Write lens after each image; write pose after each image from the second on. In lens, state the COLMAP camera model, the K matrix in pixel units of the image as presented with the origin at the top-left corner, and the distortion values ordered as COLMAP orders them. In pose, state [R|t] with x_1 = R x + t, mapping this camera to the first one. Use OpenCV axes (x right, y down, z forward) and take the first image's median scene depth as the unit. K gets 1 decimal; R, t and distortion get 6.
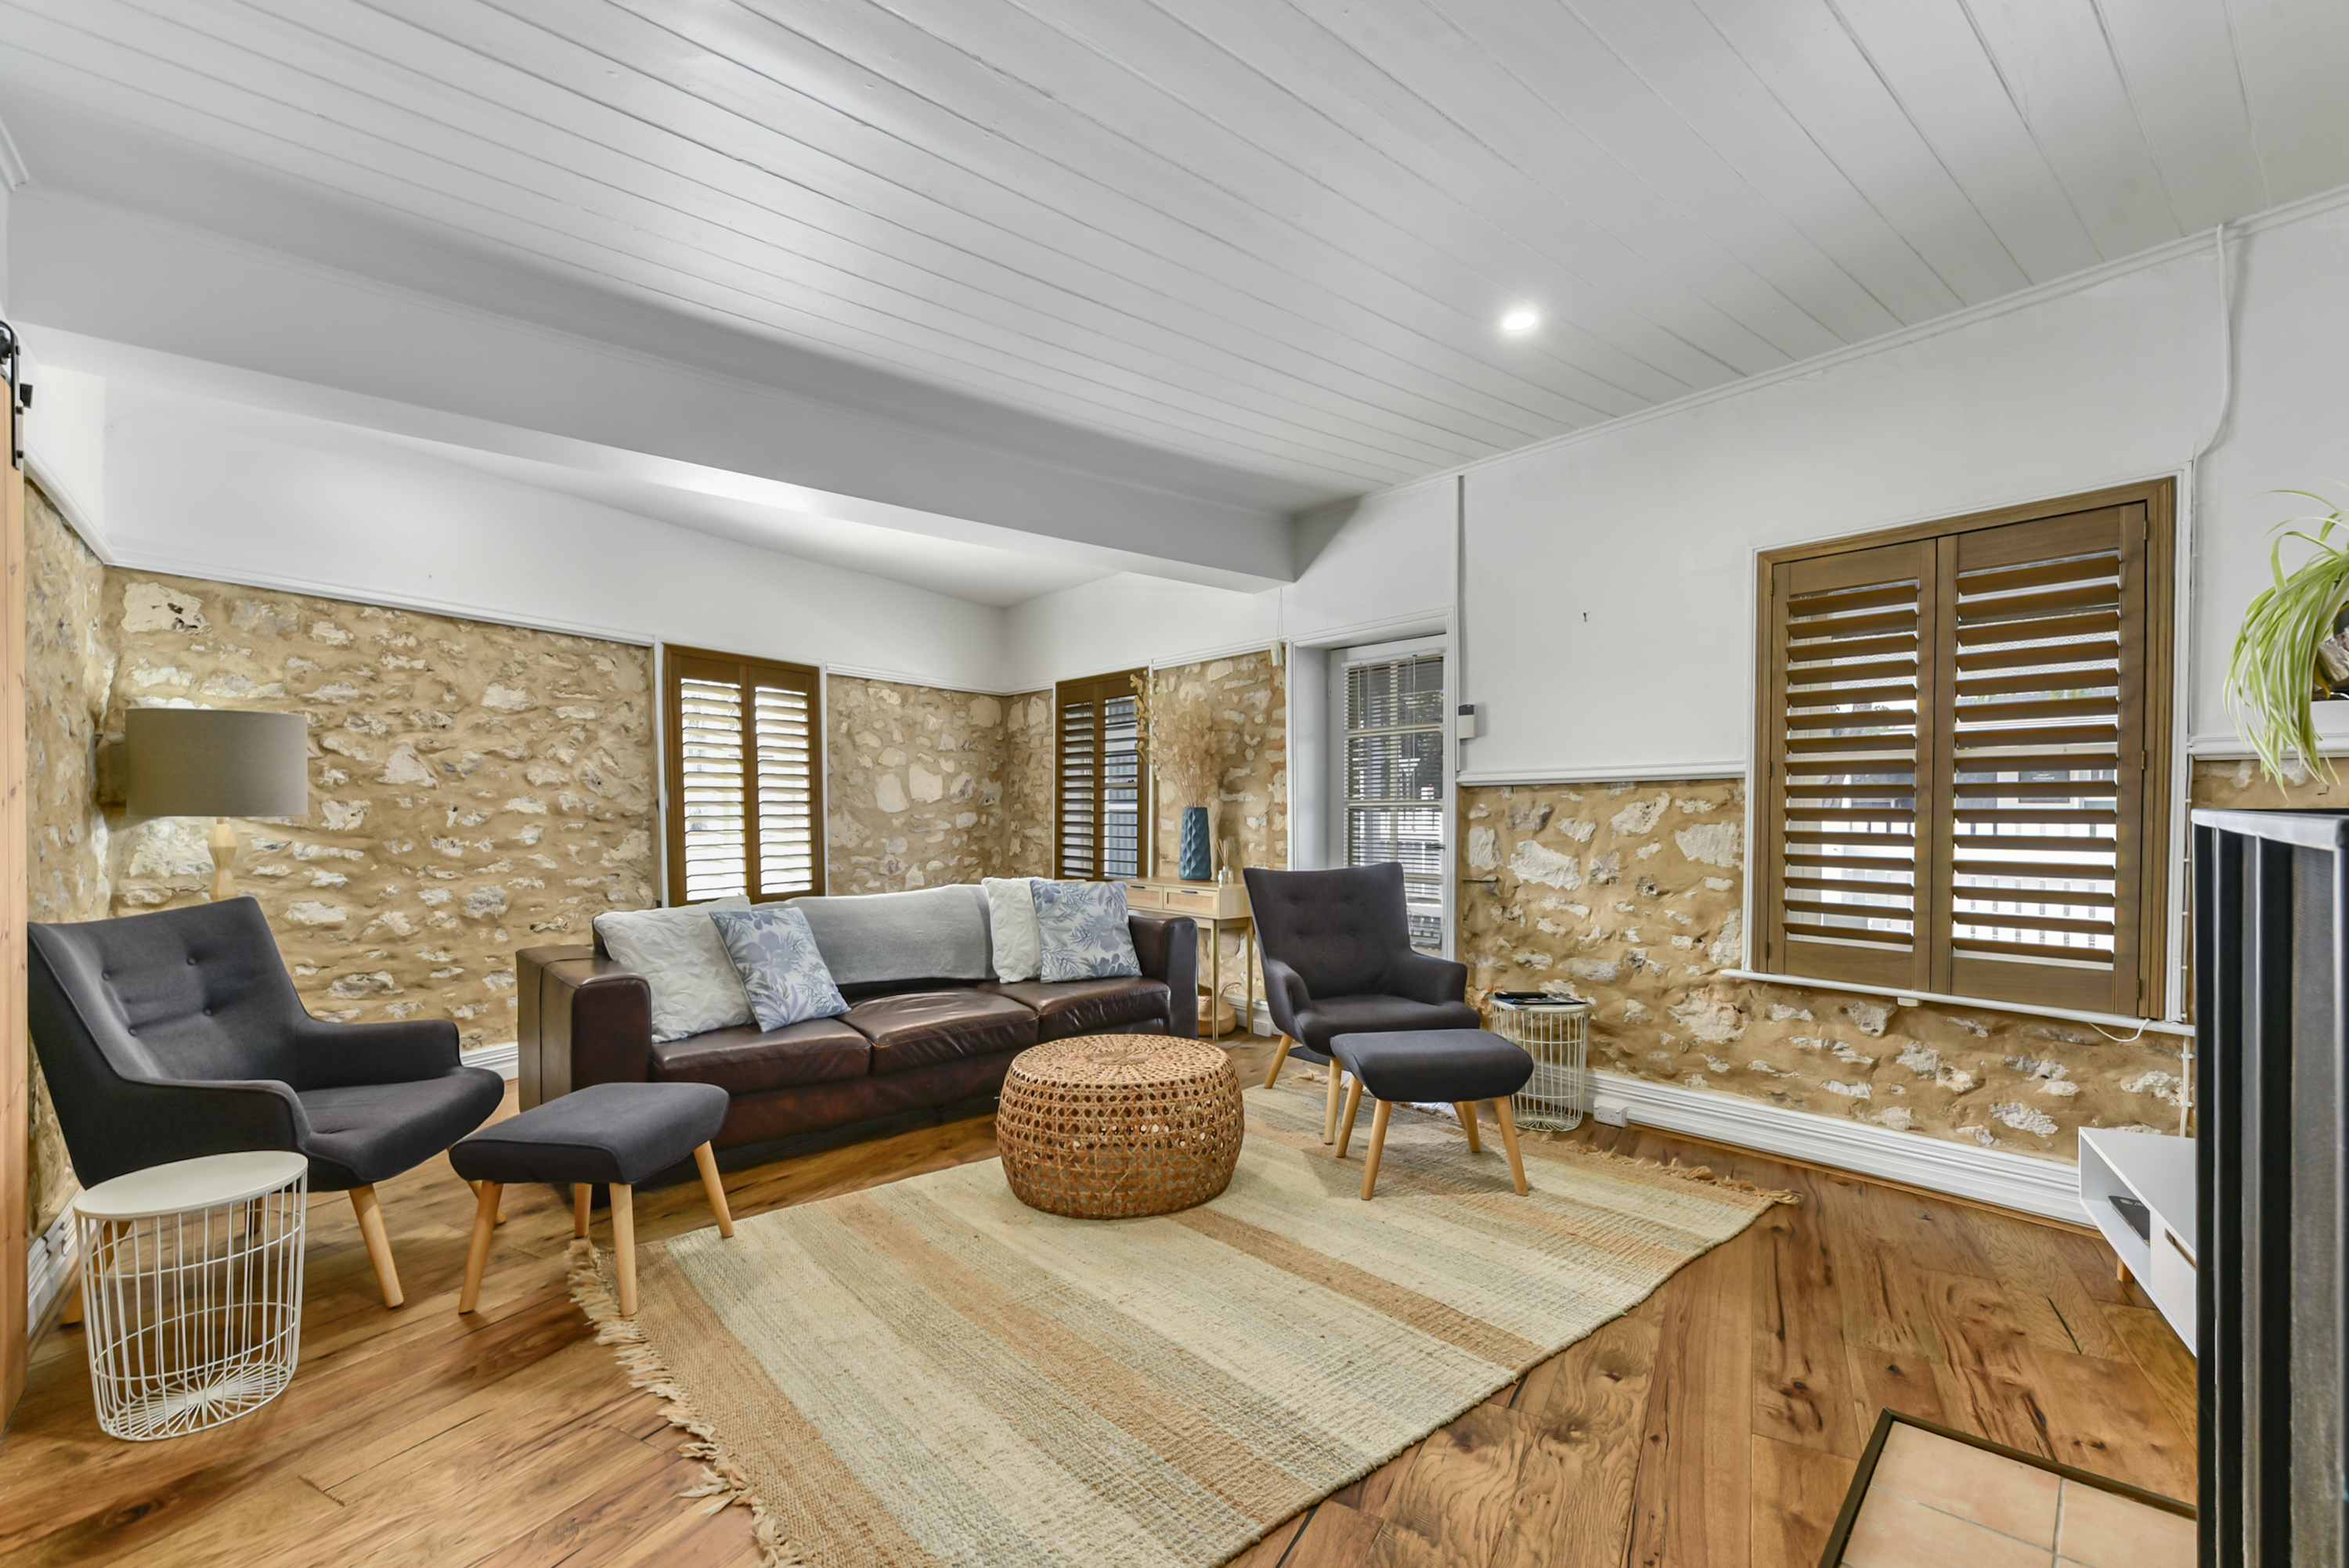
lens RADIAL K [[1028.6, 0, 1174.3], [0, 1028.6, 832.1], [0, 0, 1]] dist [0.002056, 0.000041]
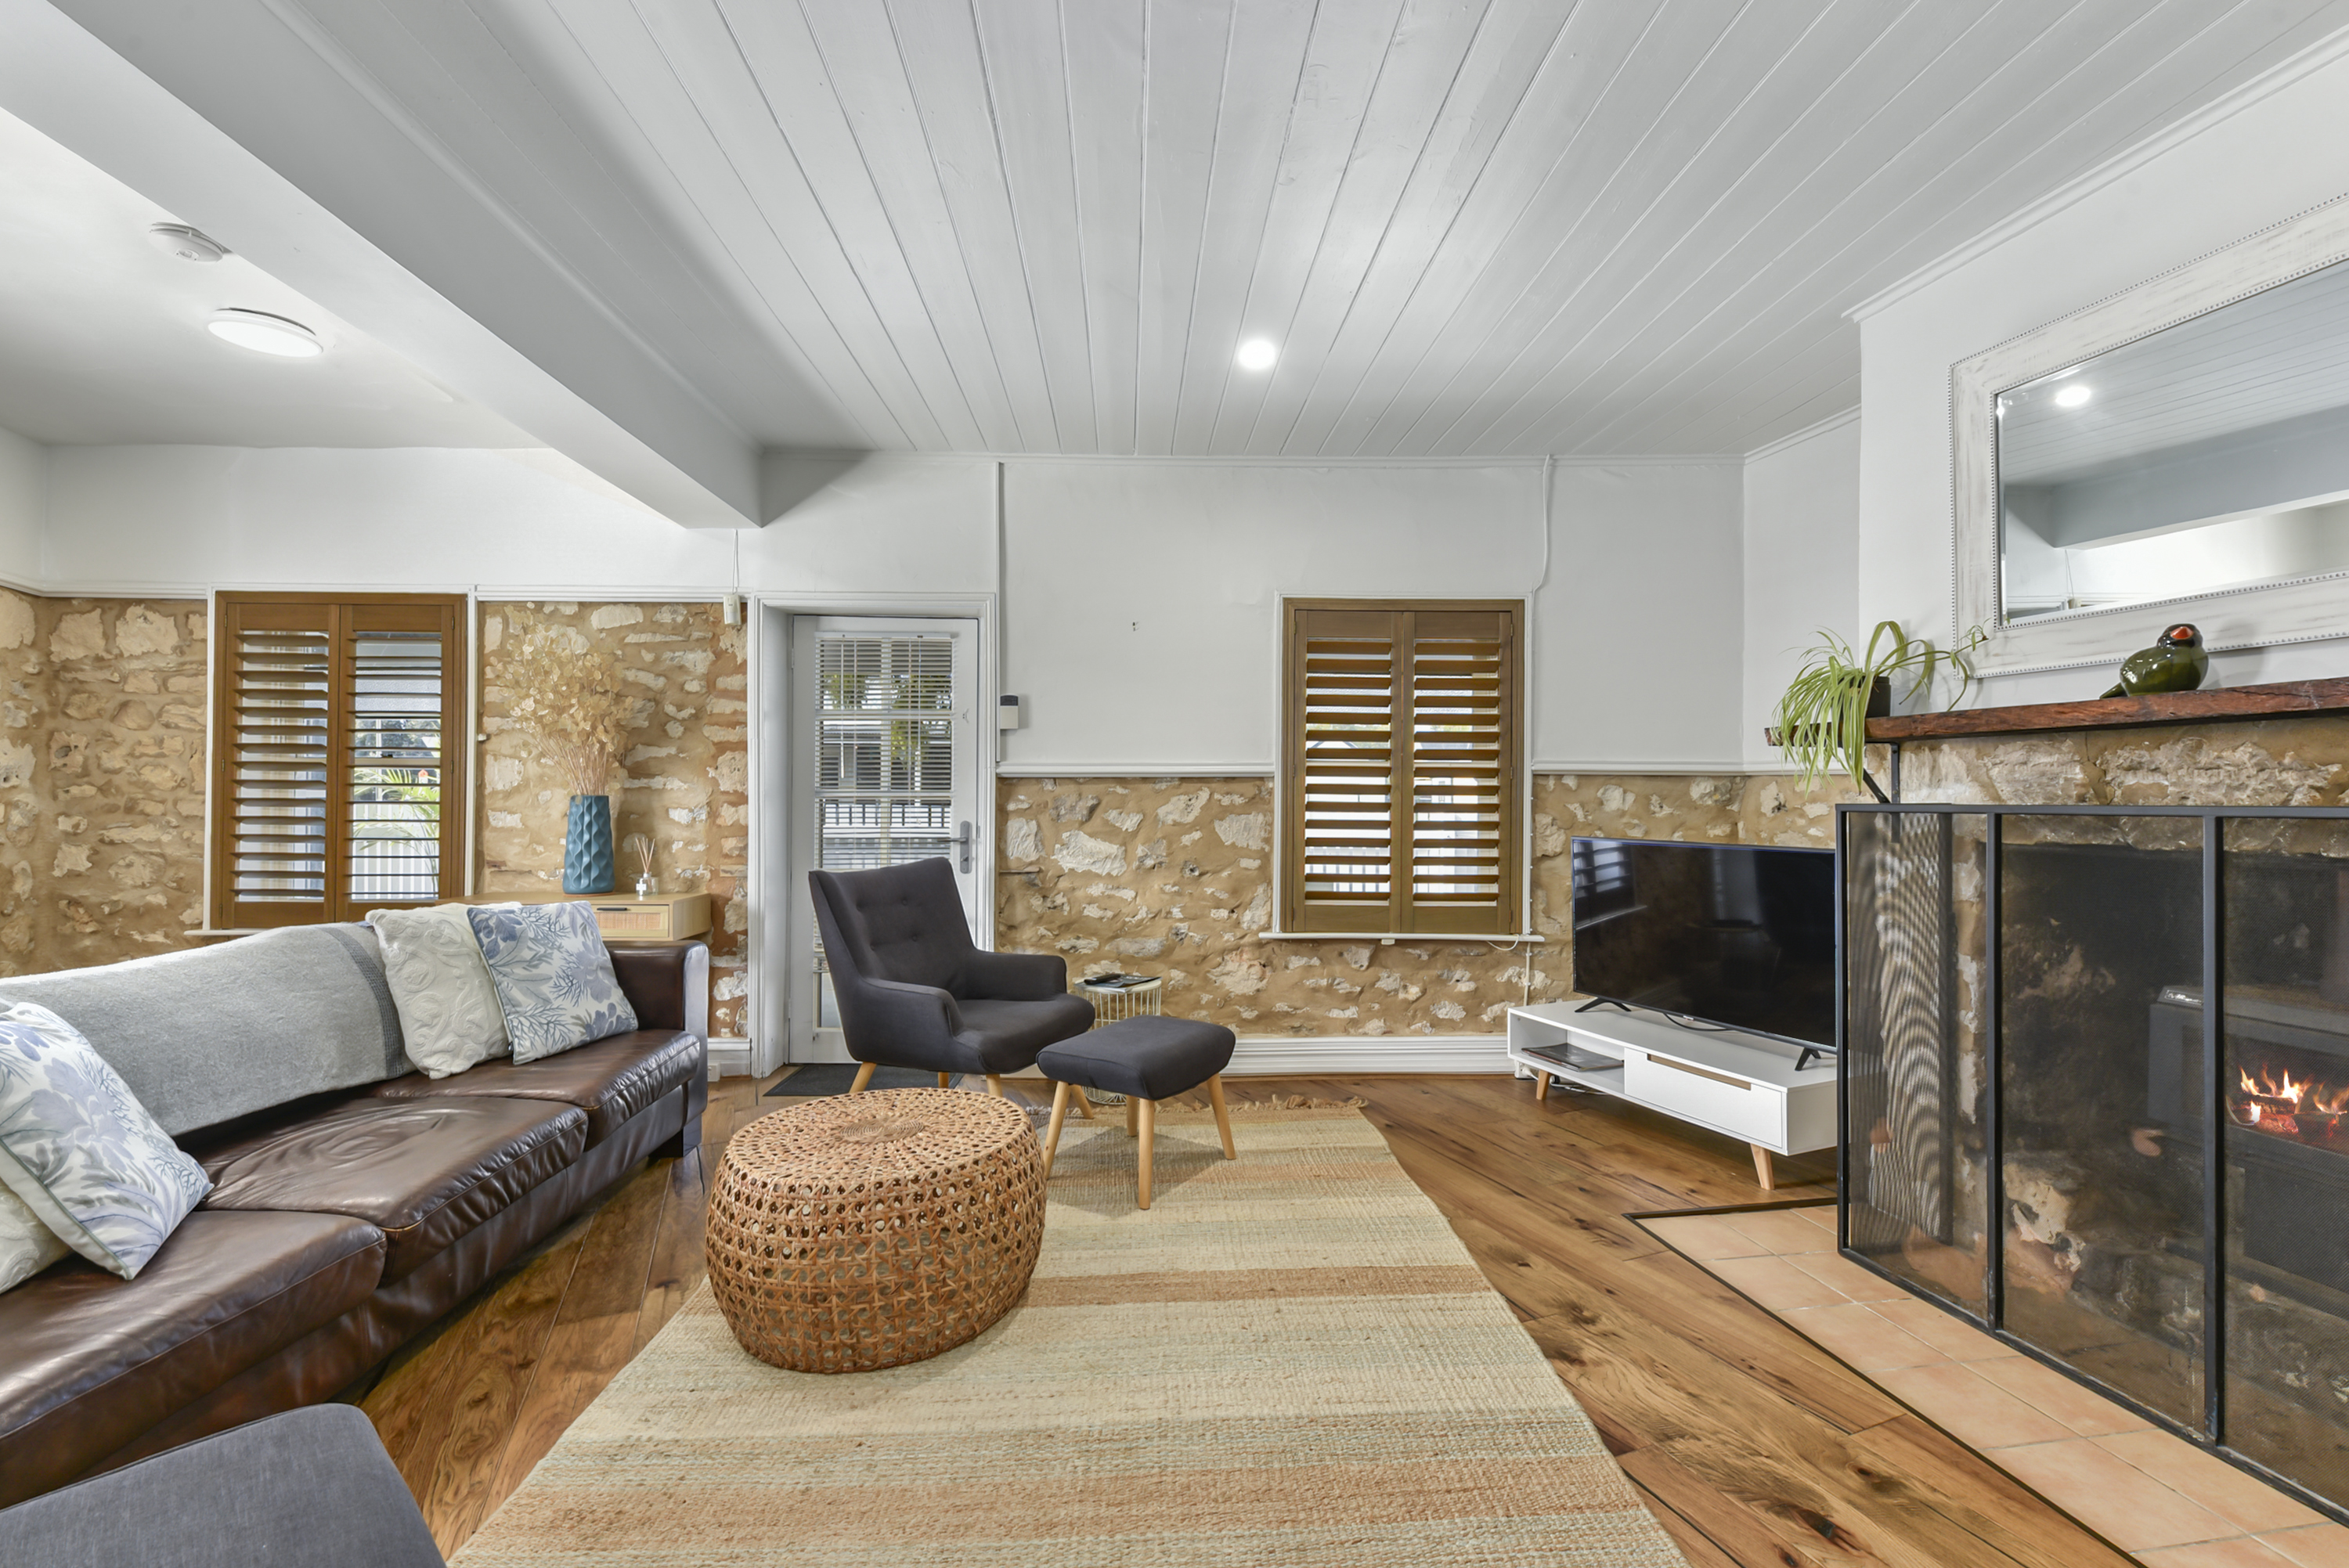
lens RADIAL K [[988.4, 0, 1176.6], [0, 988.4, 812.0], [0, 0, 1]] dist [0.009290, -0.005110]
pose [[0.615725, -0.003024, 0.787956, -0.406450], [0.011910, 0.999914, -0.005470, -0.004664], [-0.787871, 0.012753, 0.615708, 0.318335]]
